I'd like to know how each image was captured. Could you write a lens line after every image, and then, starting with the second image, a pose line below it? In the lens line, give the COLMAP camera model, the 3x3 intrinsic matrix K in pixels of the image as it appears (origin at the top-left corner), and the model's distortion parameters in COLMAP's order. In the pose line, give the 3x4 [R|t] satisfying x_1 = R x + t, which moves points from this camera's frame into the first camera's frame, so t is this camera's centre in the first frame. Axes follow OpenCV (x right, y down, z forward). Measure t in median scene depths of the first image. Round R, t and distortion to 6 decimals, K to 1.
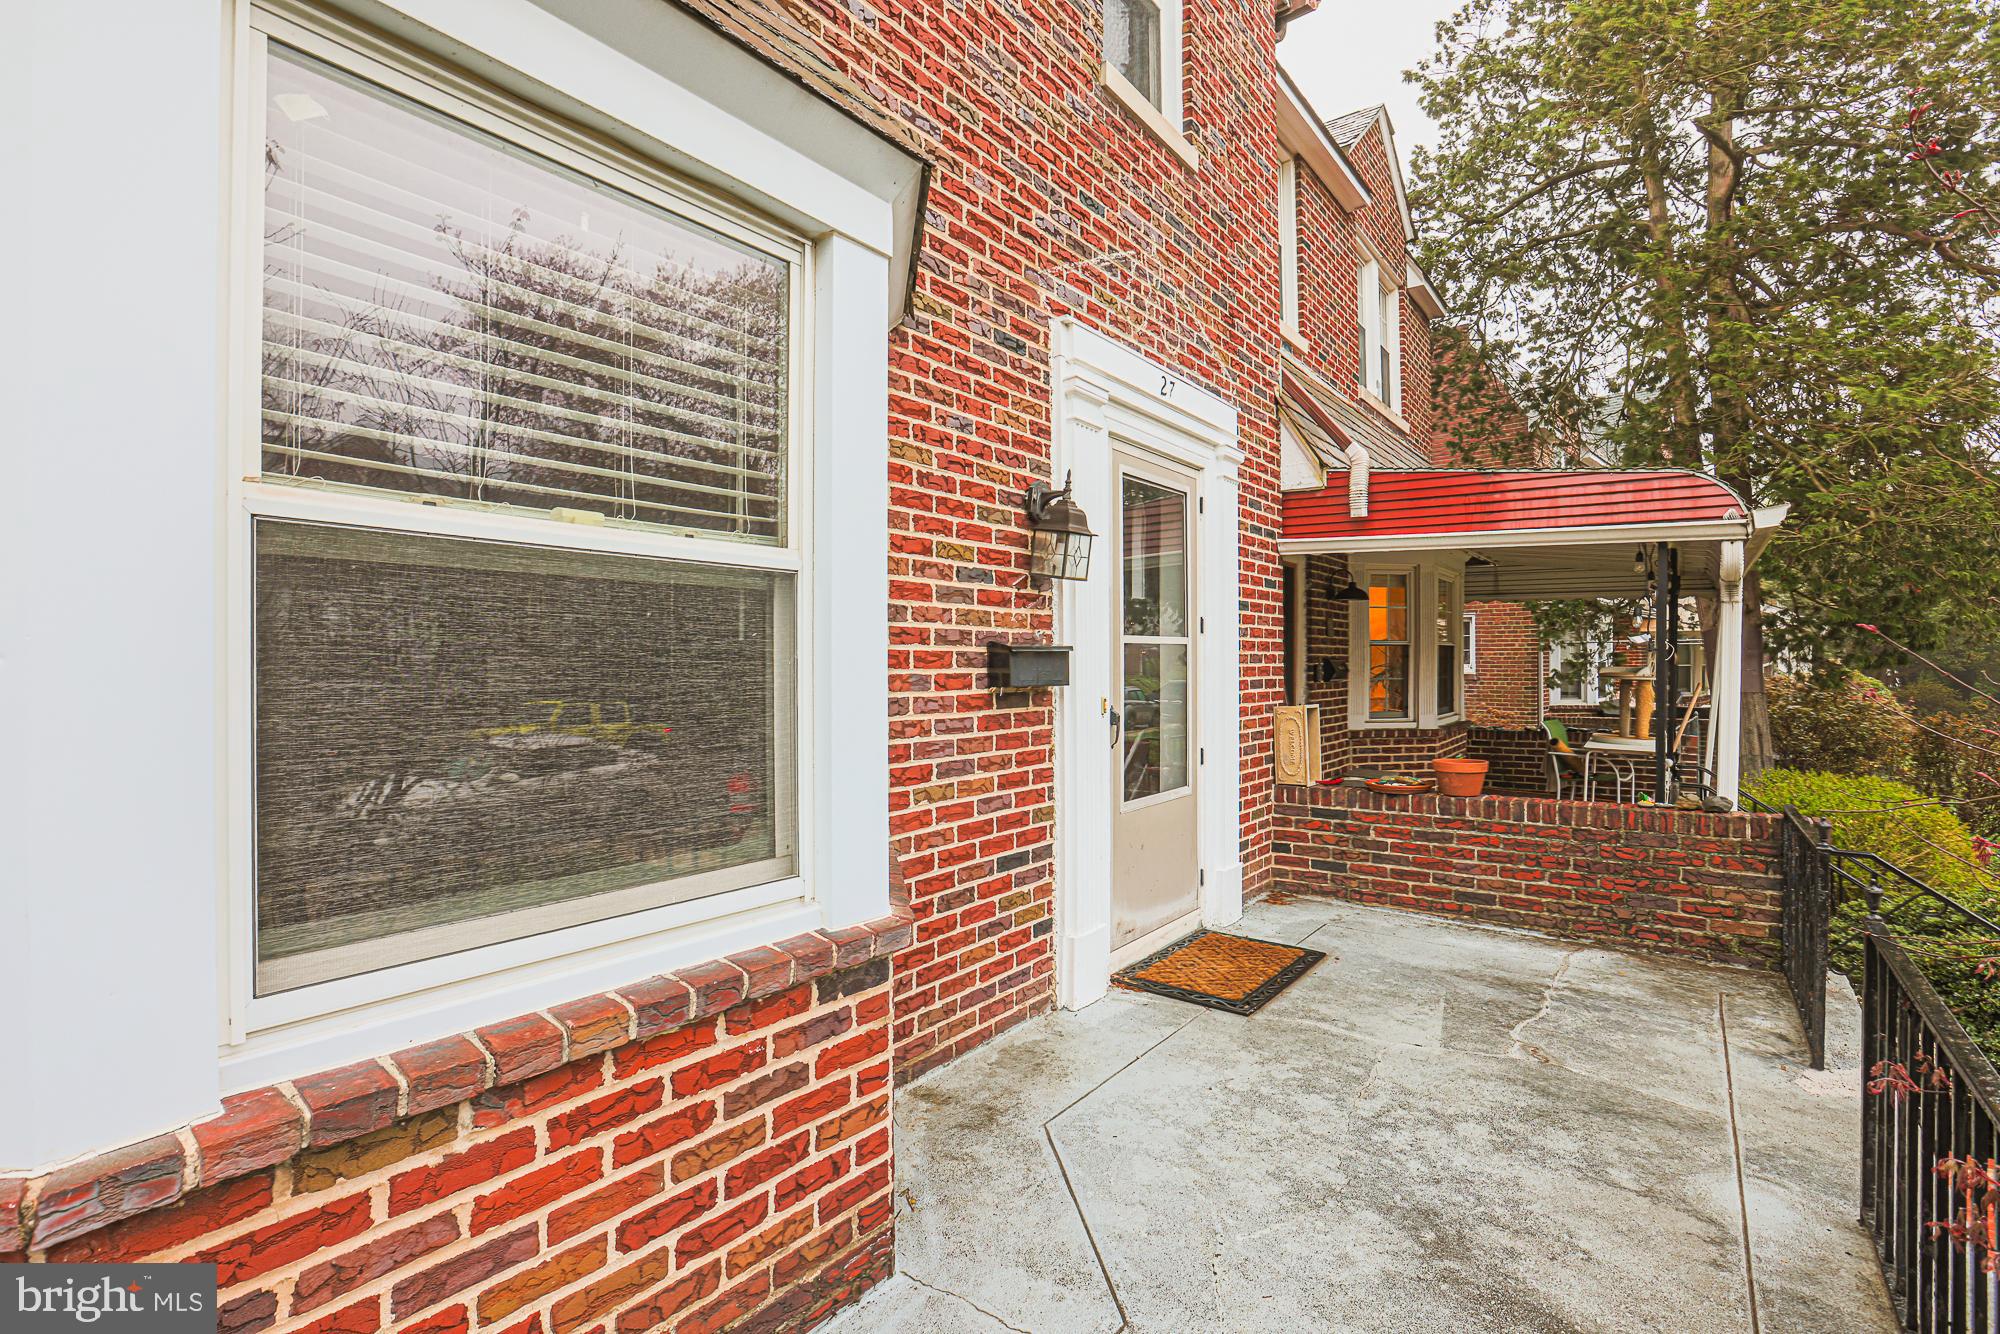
lens RADIAL K [[986.2, 0, 1007.2], [0, 986.2, 654.3], [0, 0, 1]] dist [0.003129, 0.000002]
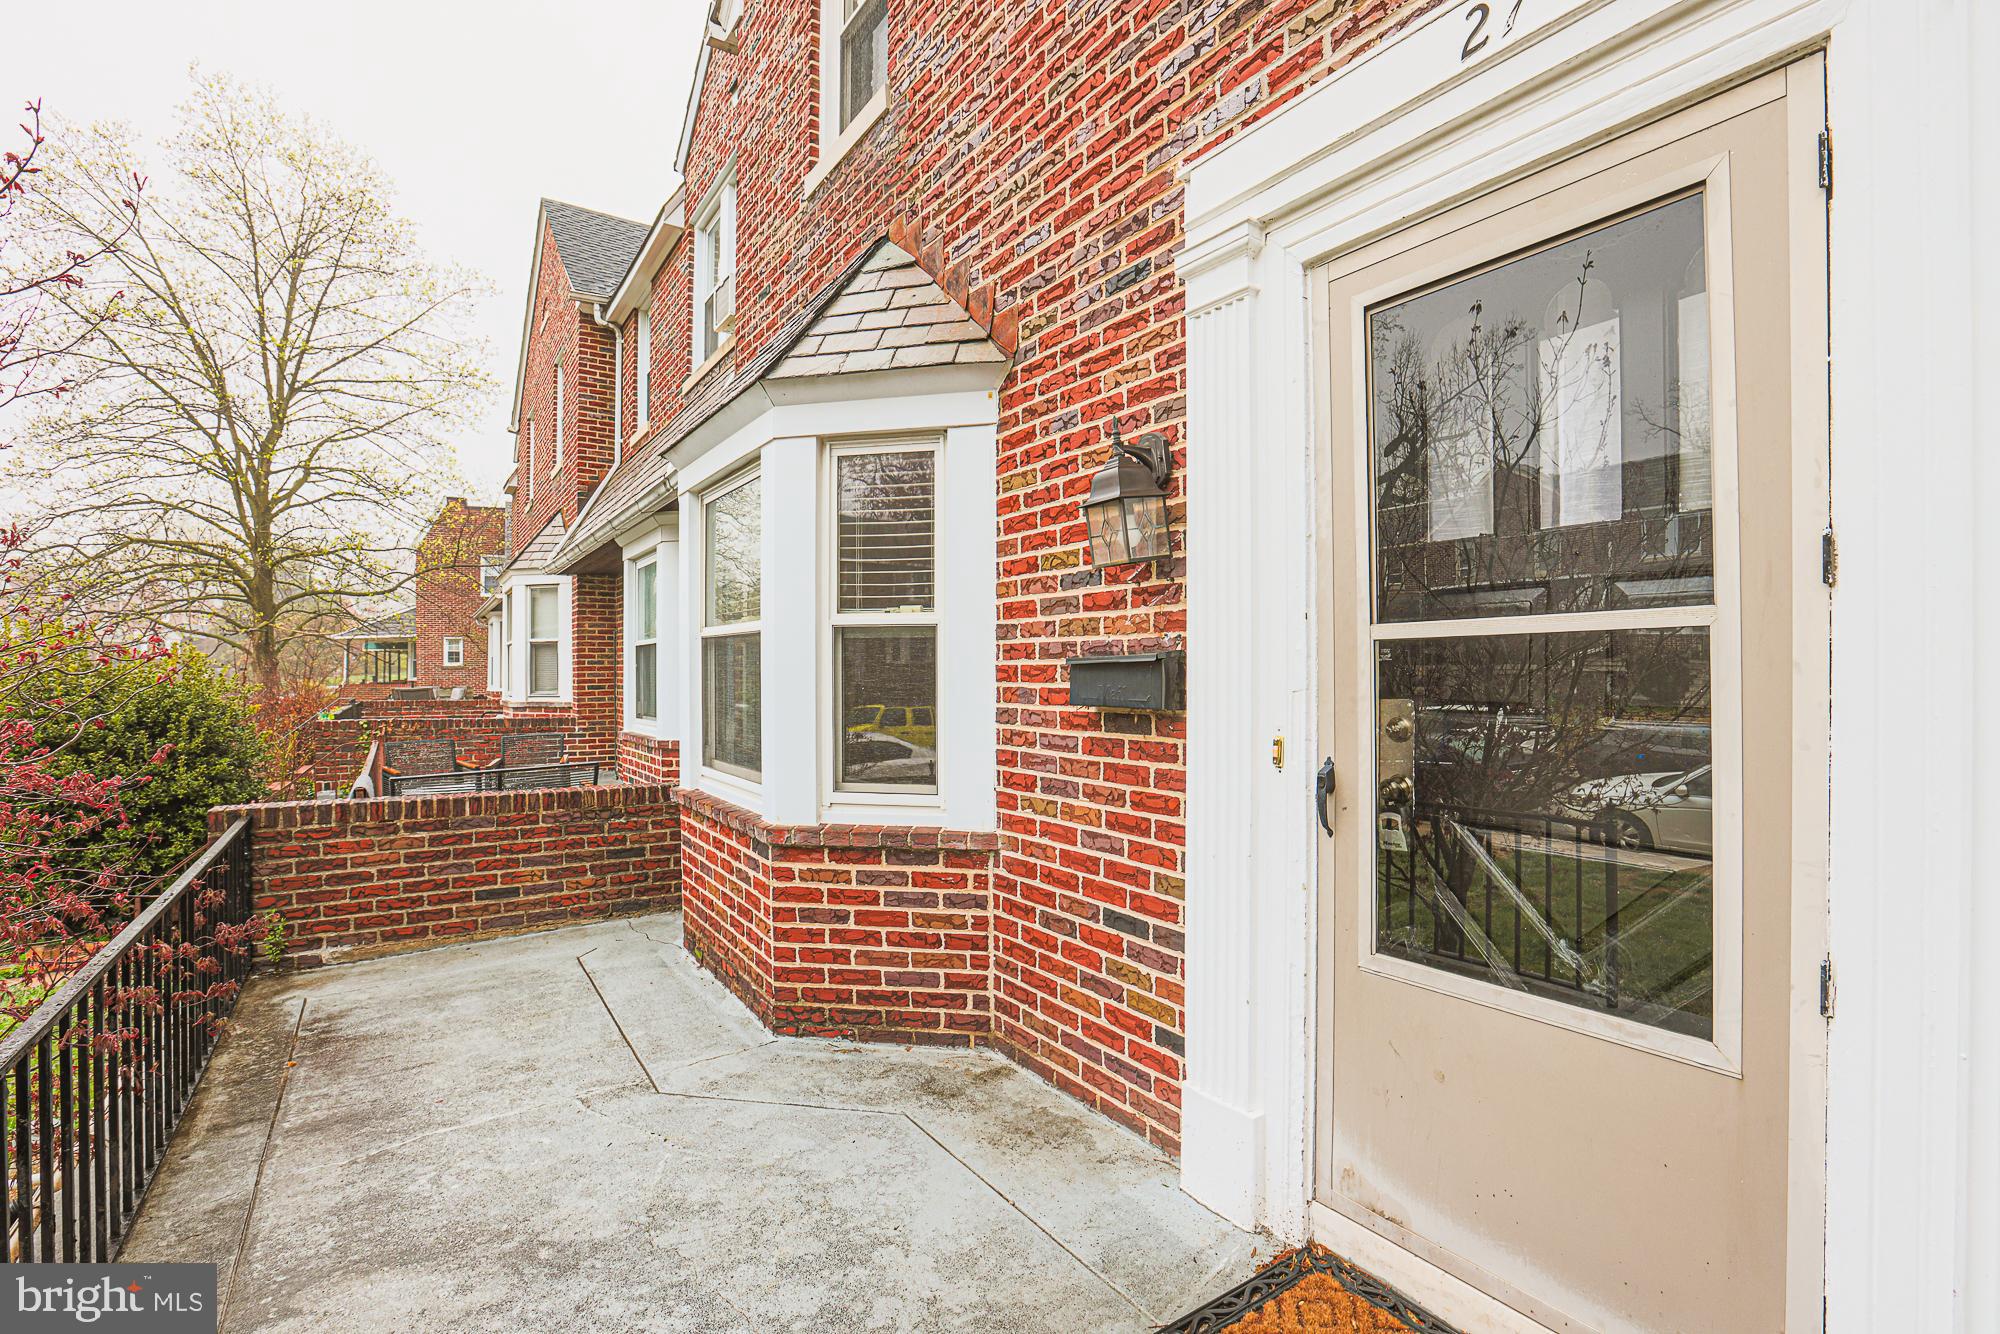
lens RADIAL K [[965.9, 0, 1000.0], [0, 965.9, 667.0], [0, 0, 1]] dist [-0.003054, 0.000766]
pose [[-0.367714, -0.001123, -0.929938, 0.831079], [0.012687, 0.999900, -0.006224, 0.004159], [0.929852, -0.014087, -0.367663, 1.280098]]
